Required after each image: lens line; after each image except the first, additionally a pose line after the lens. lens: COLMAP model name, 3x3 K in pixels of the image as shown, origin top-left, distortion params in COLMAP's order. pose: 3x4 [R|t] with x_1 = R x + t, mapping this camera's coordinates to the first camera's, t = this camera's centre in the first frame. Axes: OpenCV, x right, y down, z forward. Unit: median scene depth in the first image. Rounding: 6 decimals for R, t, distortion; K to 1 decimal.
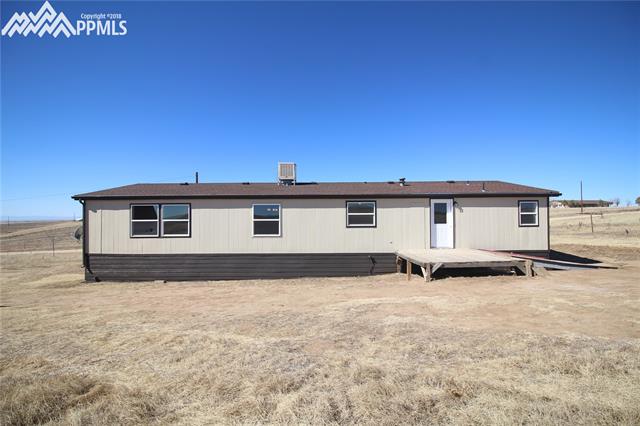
lens RADIAL K [[297.4, 0, 320.0], [0, 297.4, 210.9], [0, 0, 1]] dist [-0.004361, -0.000517]
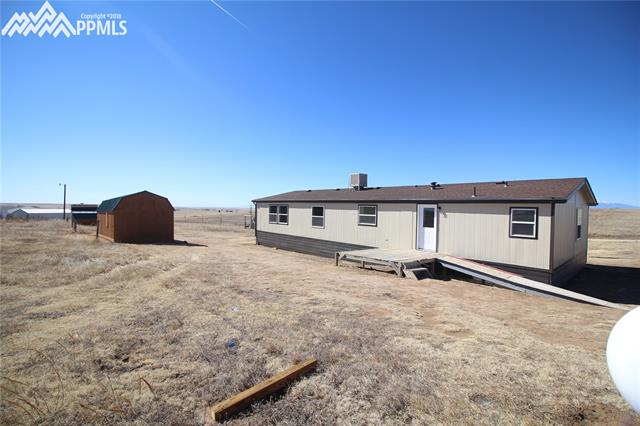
lens RADIAL K [[297.4, 0, 318.4], [0, 297.4, 212.3], [0, 0, 1]] dist [-0.004361, -0.000517]
pose [[0.672952, 0.034294, -0.738891, 0.932283], [-0.041010, 0.999118, 0.009021, -0.004732], [0.738548, 0.024232, 0.673765, -0.009716]]
